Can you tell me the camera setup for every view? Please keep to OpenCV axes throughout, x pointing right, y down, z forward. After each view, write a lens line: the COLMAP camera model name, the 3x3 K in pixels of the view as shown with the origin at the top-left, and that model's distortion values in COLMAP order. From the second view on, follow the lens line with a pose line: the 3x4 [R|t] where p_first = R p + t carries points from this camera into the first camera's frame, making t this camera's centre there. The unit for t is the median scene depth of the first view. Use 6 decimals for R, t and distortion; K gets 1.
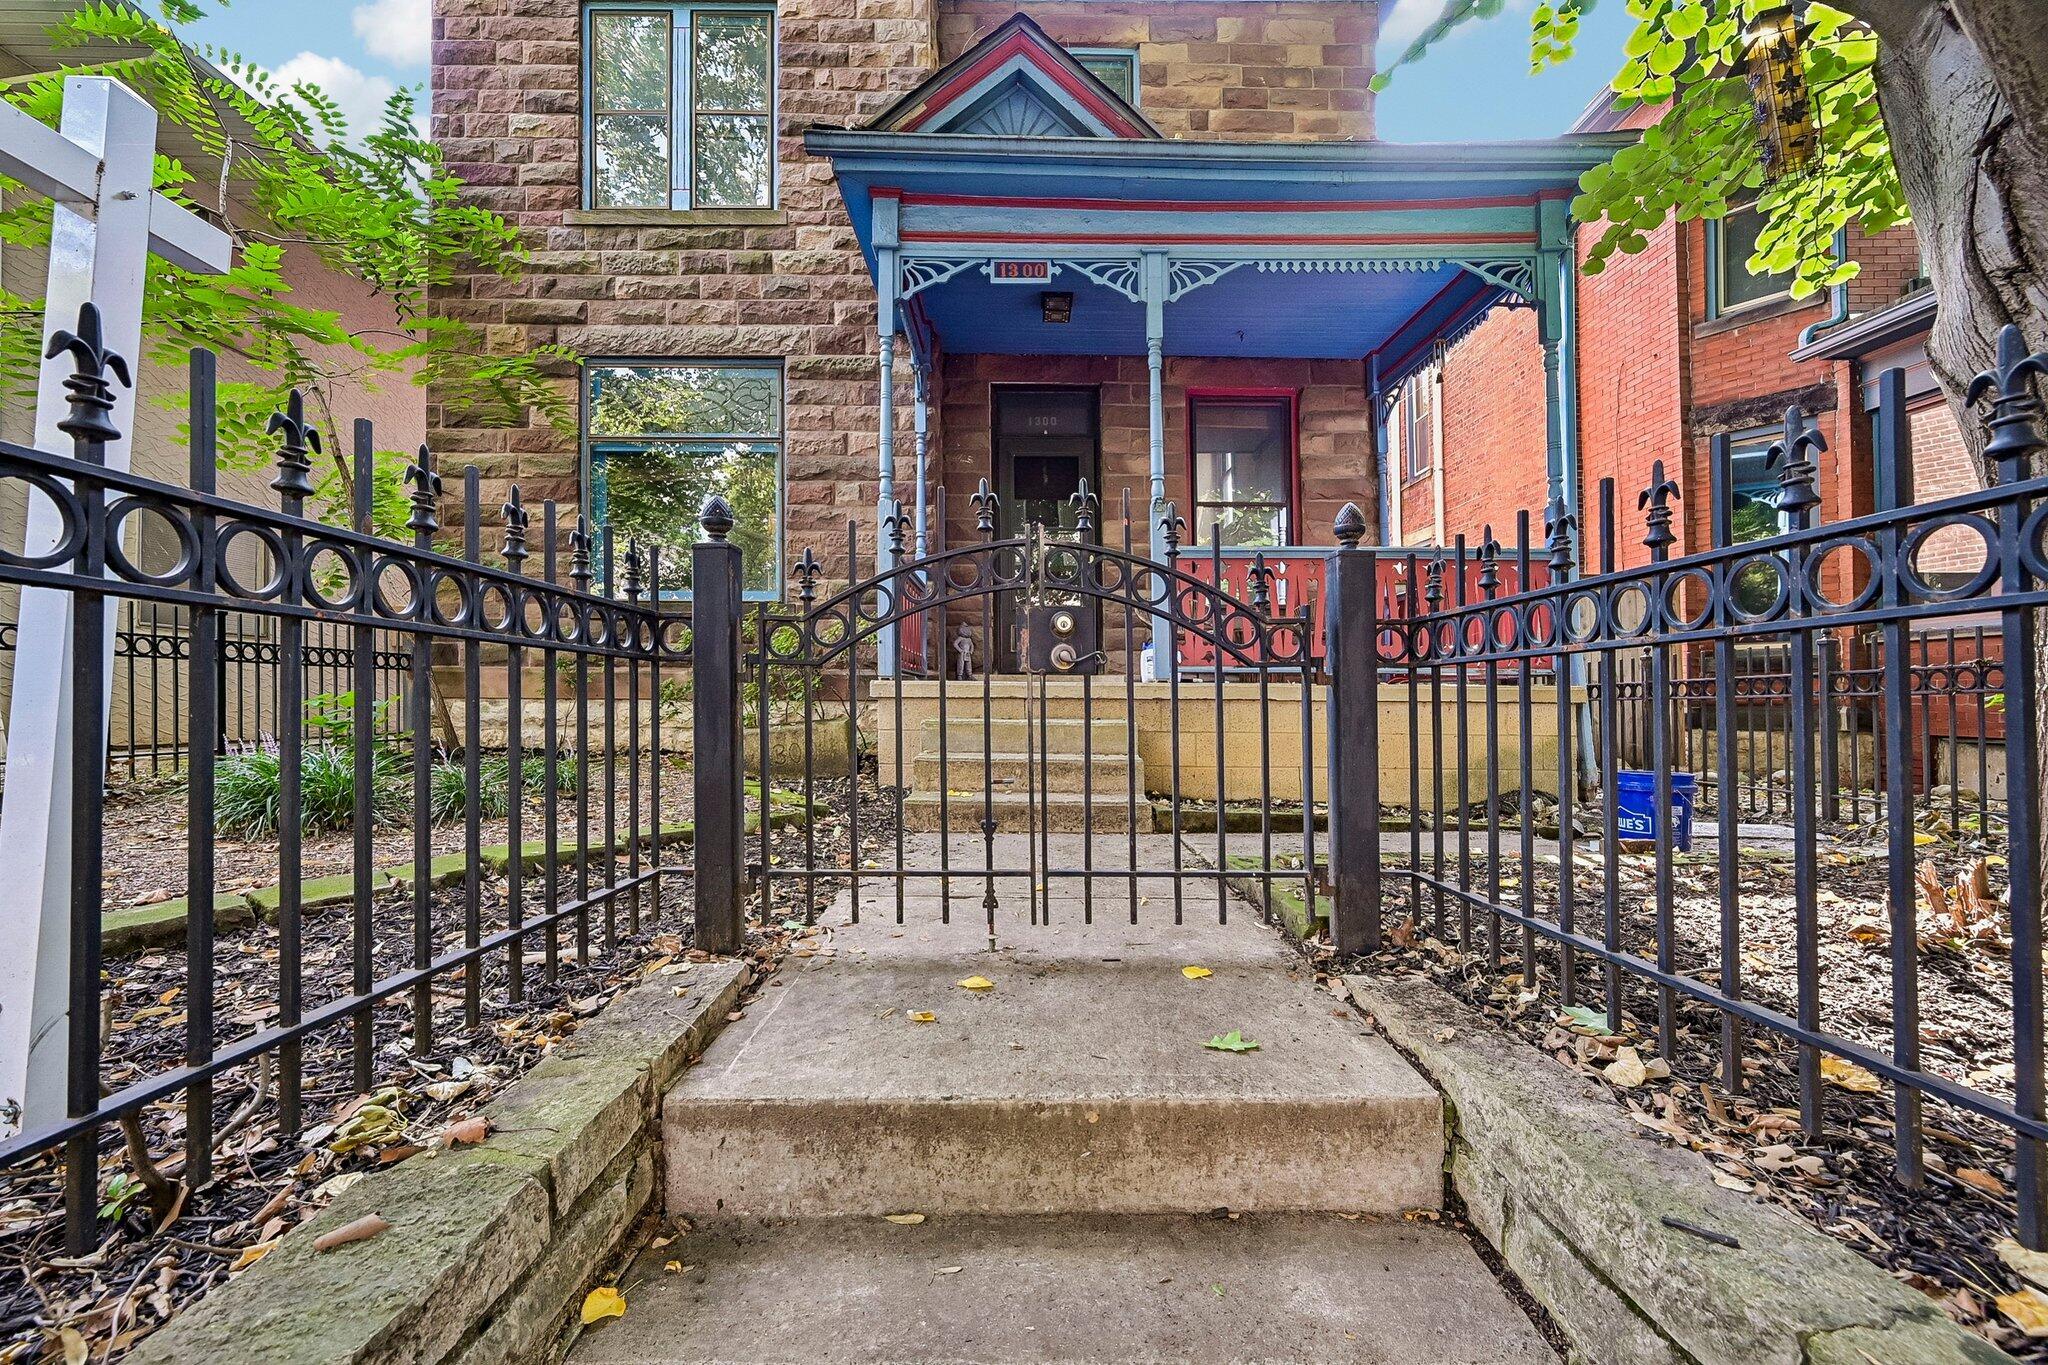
lens RADIAL K [[779.7, 0, 1017.9], [0, 779.7, 674.0], [0, 0, 1]] dist [0.000205, 0.000047]
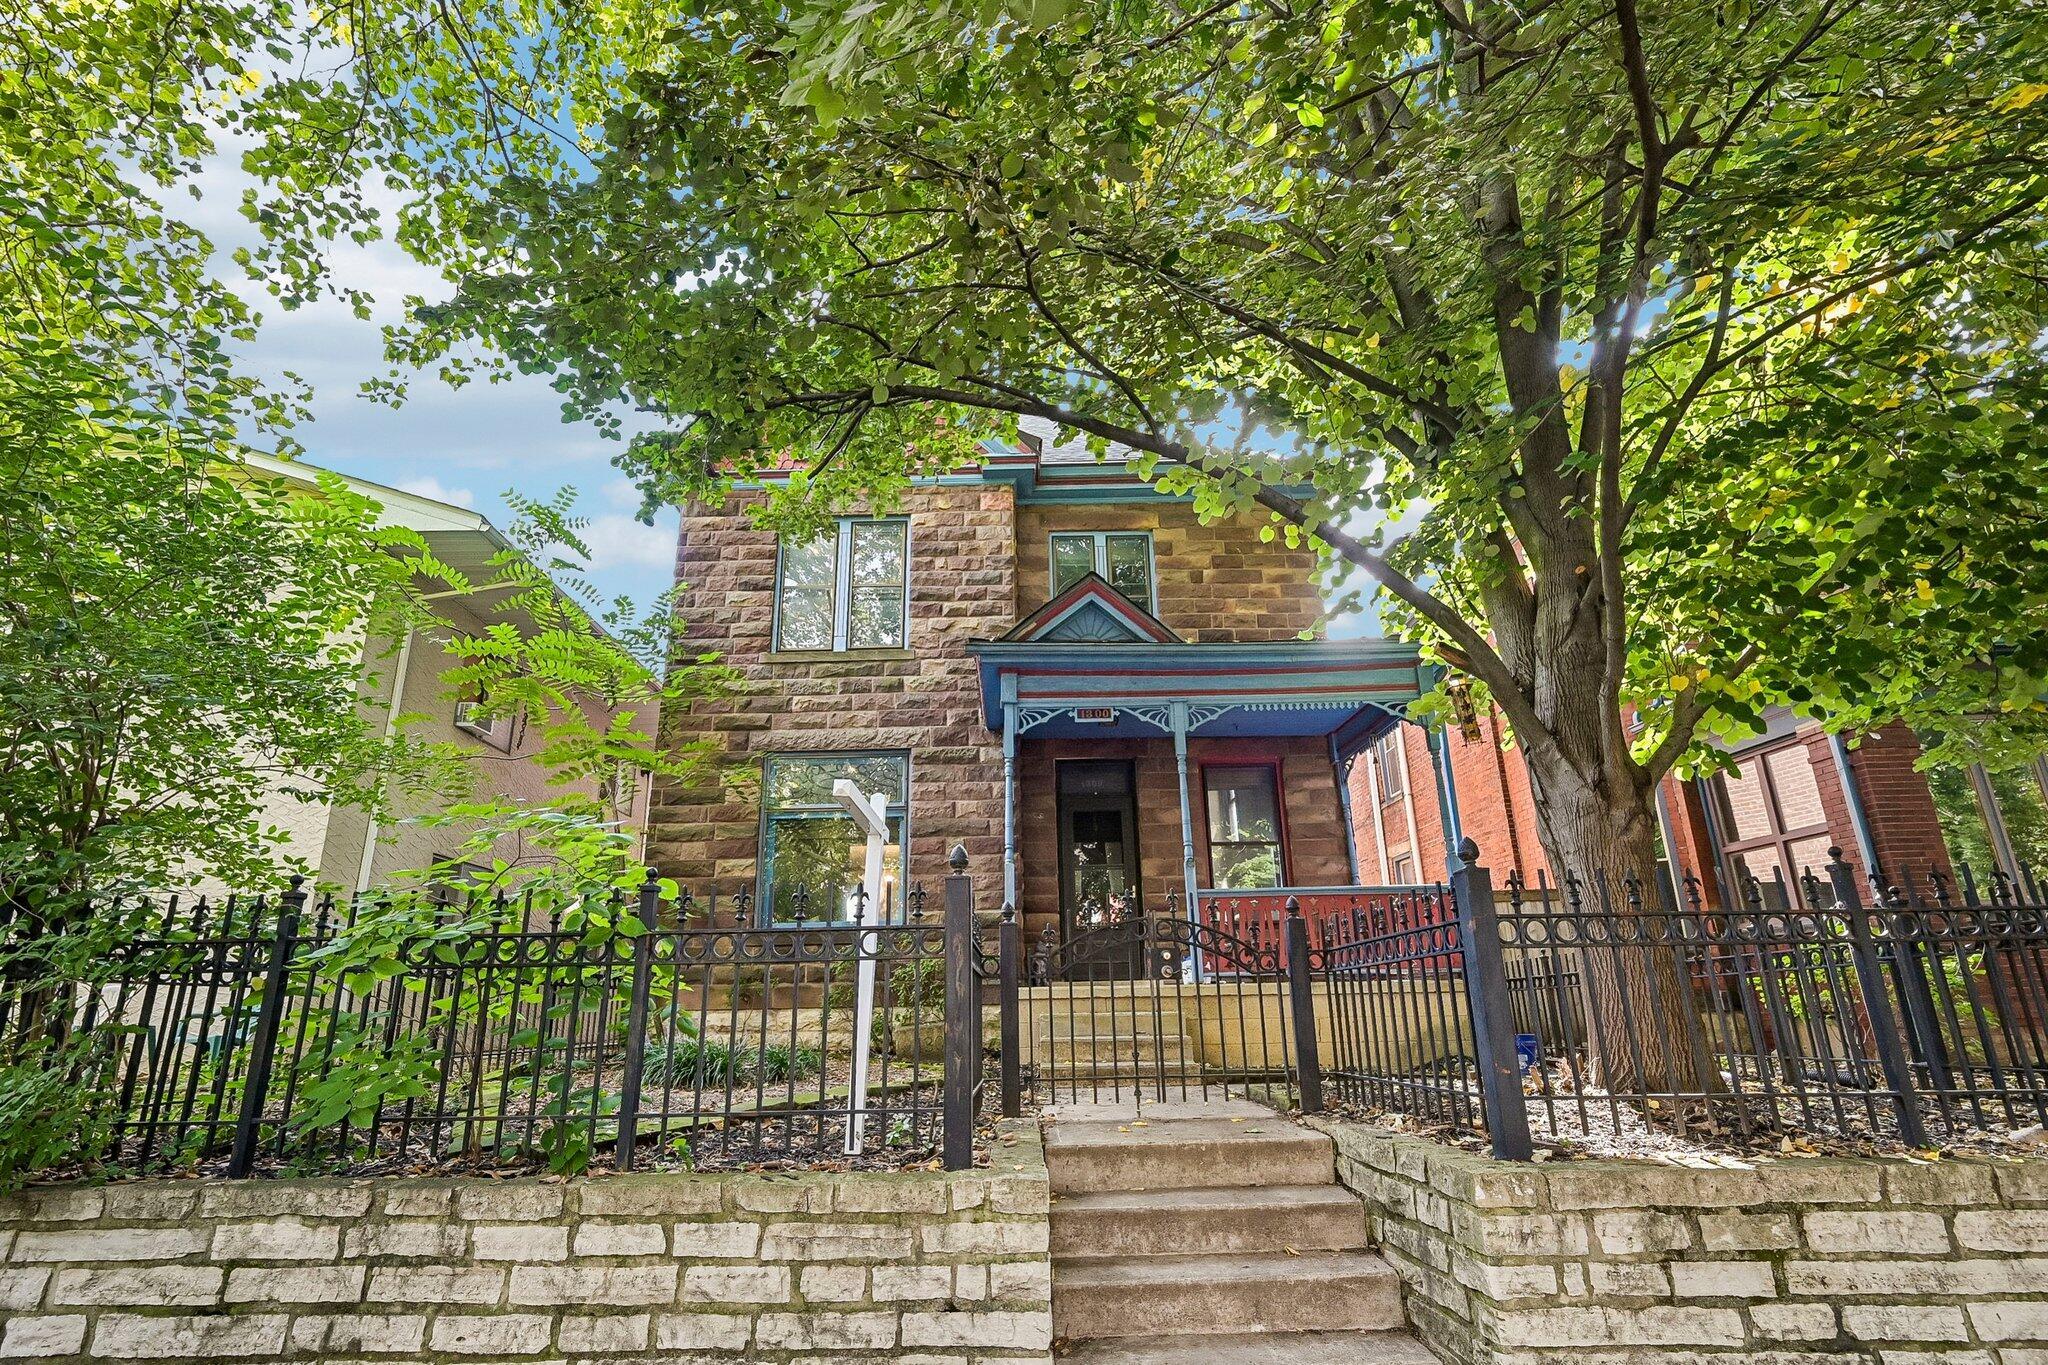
lens RADIAL K [[1092.5, 0, 1026.1], [0, 1092.5, 727.1], [0, 0, 1]] dist [0.002435, 0.000207]
pose [[0.997331, -0.008997, 0.072460, -0.242404], [0.025167, 0.973928, -0.225457, -0.004356], [-0.068542, 0.226679, 0.971555, -0.921368]]
